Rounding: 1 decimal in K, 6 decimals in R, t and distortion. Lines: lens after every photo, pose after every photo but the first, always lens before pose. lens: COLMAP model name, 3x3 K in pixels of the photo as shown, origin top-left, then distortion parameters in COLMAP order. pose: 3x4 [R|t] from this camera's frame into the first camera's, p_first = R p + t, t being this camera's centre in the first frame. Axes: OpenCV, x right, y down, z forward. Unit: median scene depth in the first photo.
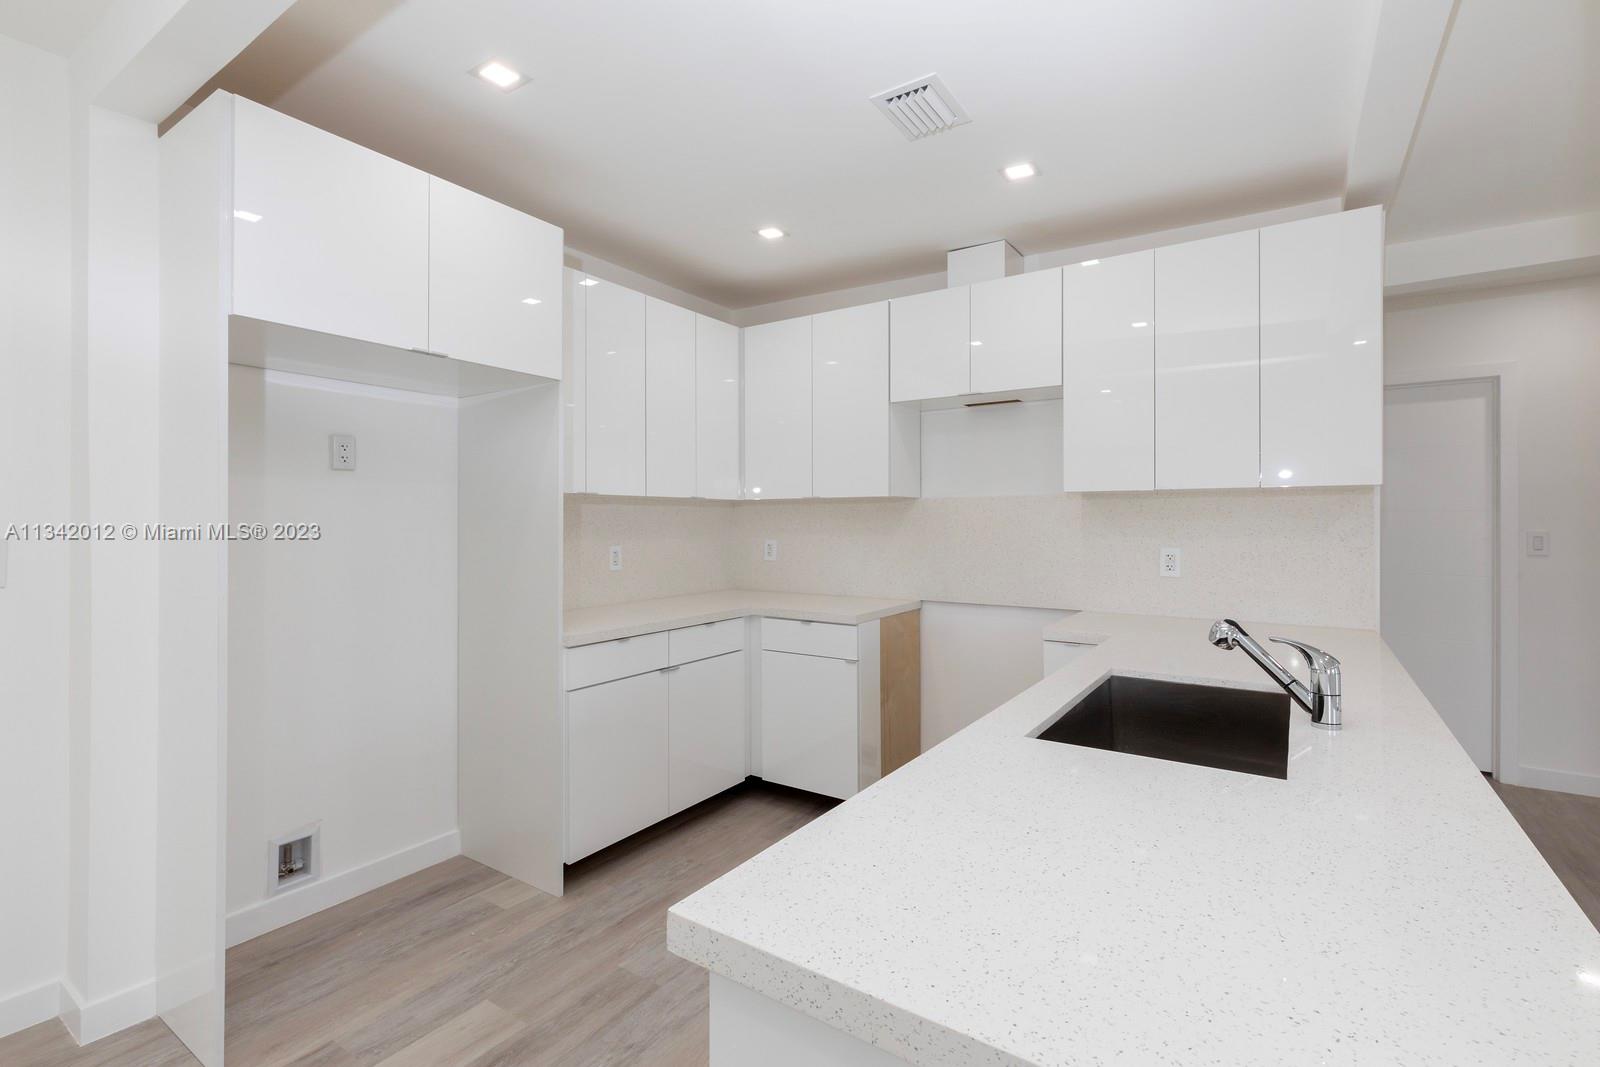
lens RADIAL K [[750.4, 0, 821.6], [0, 750.4, 519.6], [0, 0, 1]] dist [0.009123, -0.002131]
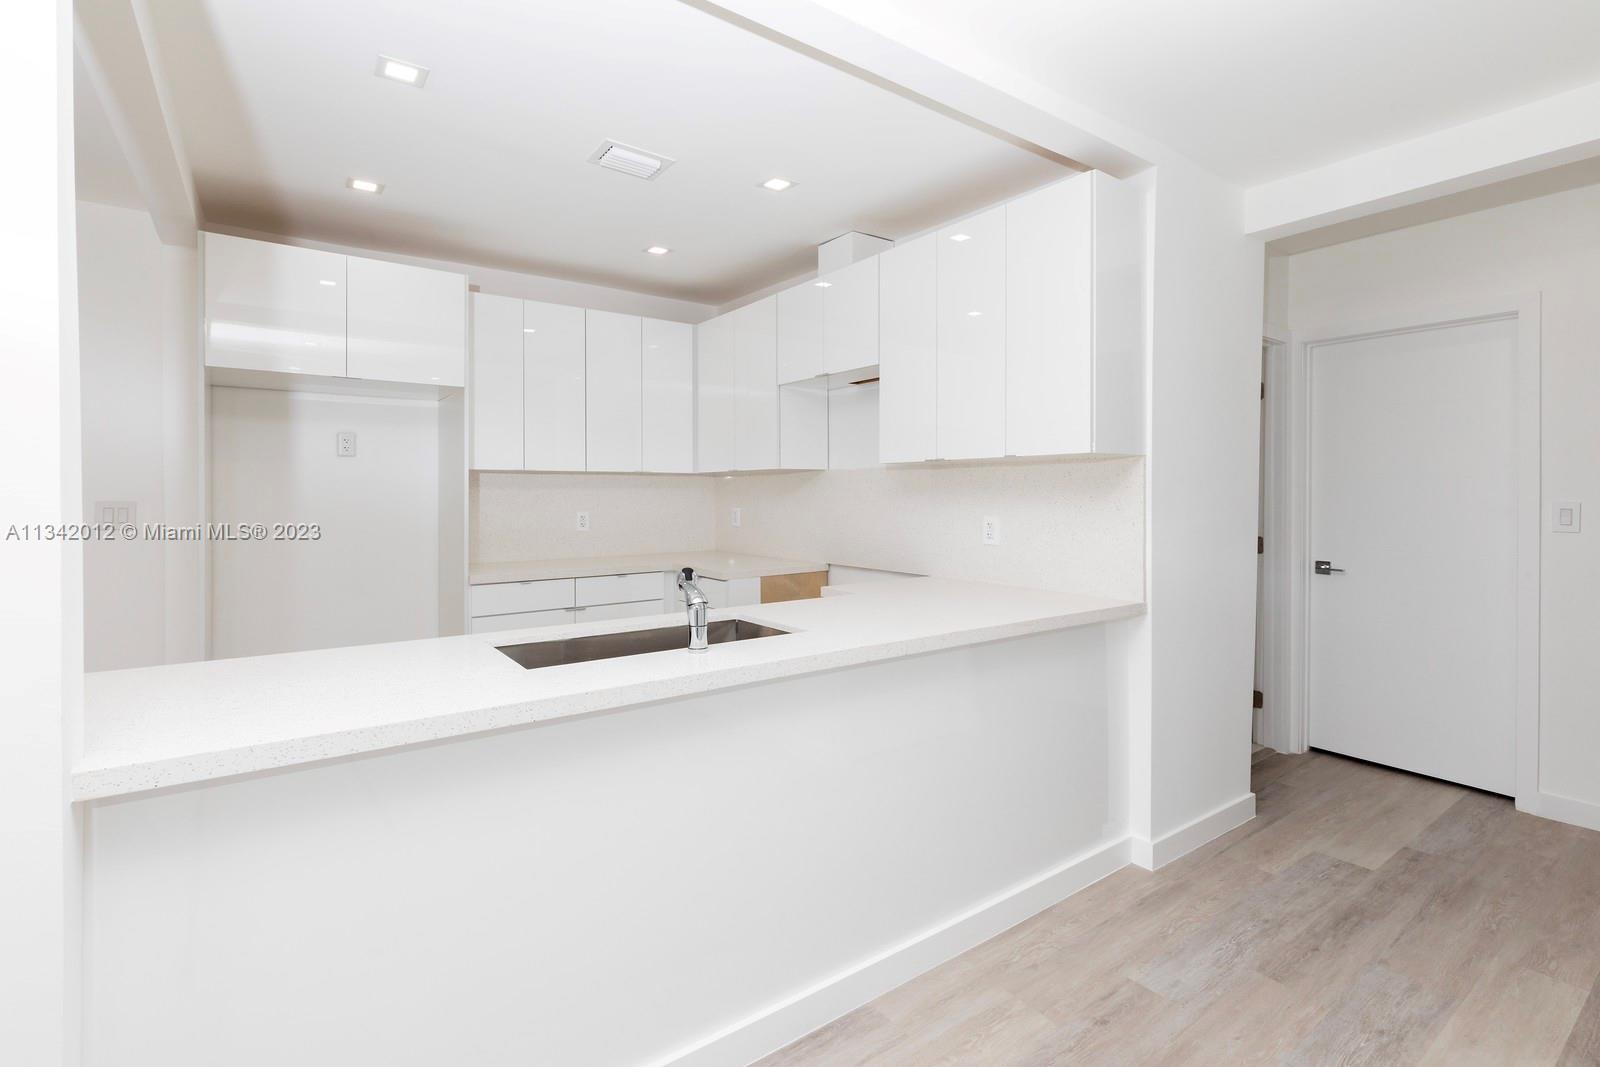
lens RADIAL K [[750.4, 0, 767.7], [0, 750.4, 491.0], [0, 0, 1]] dist [0.009123, -0.002131]
pose [[0.924479, -0.001205, -0.381230, 0.590887], [0.002125, 0.999996, 0.001991, -0.000242], [0.381226, -0.002651, 0.924478, -0.043386]]
